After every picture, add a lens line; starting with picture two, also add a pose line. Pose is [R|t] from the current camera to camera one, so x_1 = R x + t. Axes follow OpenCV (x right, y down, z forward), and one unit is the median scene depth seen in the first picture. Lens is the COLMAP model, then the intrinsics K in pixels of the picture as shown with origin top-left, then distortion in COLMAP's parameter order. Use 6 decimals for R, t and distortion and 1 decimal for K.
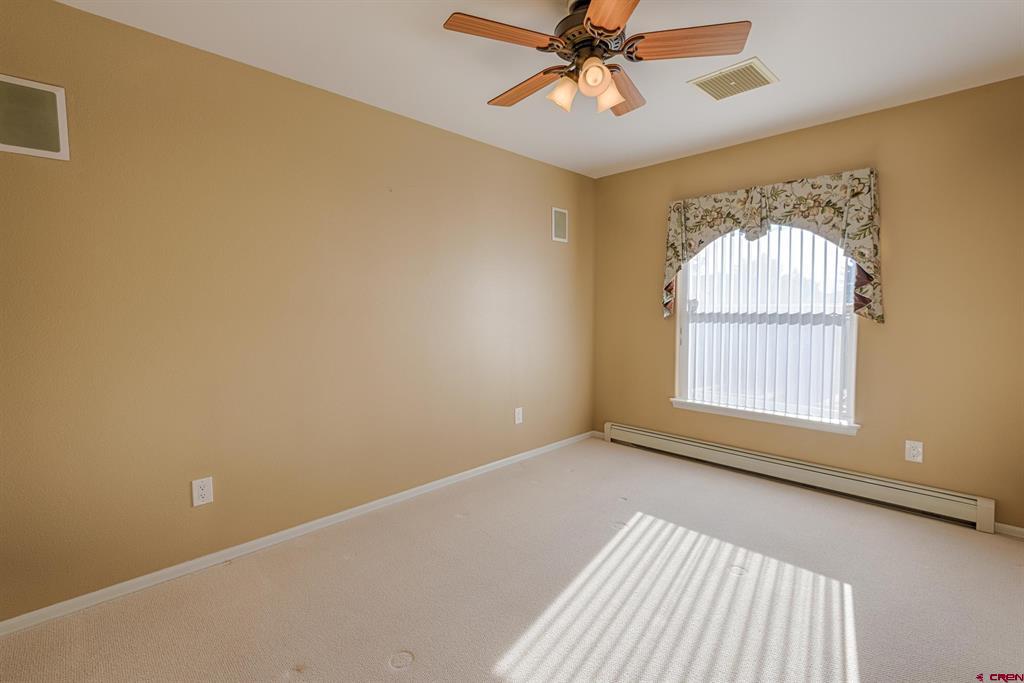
lens RADIAL K [[465.8, 0, 522.2], [0, 465.8, 345.7], [0, 0, 1]] dist [0.024036, -0.011381]
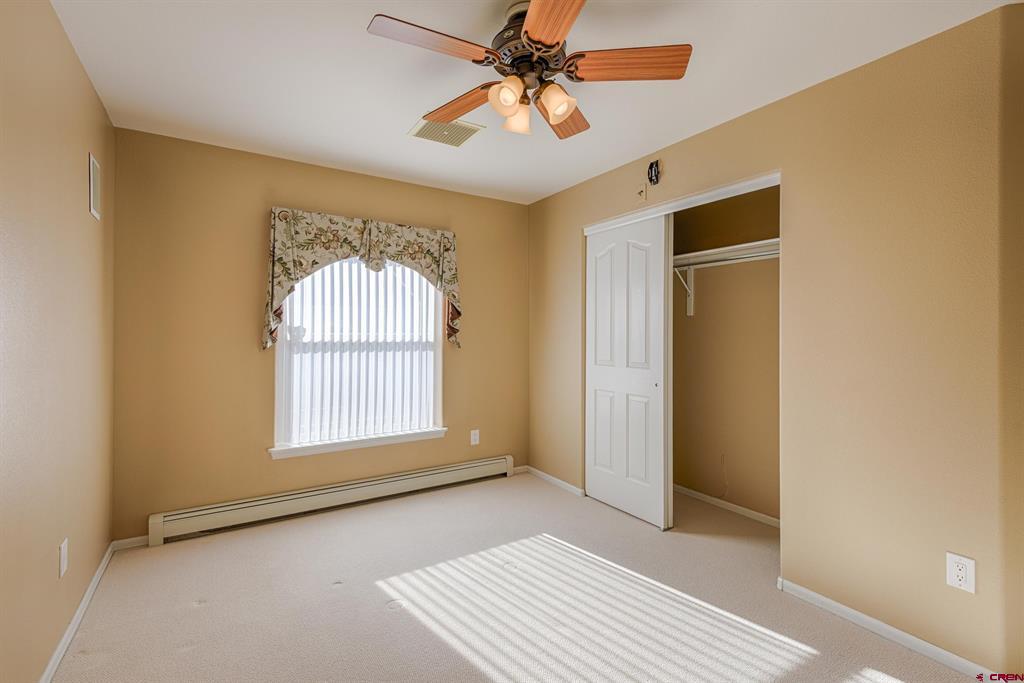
lens RADIAL K [[465.8, 0, 509.0], [0, 465.8, 343.9], [0, 0, 1]] dist [0.024036, -0.011381]
pose [[0.214988, -0.013341, 0.976526, -0.467518], [0.077002, 0.997025, -0.003331, -0.040672], [-0.973576, 0.075910, 0.215376, 0.521540]]
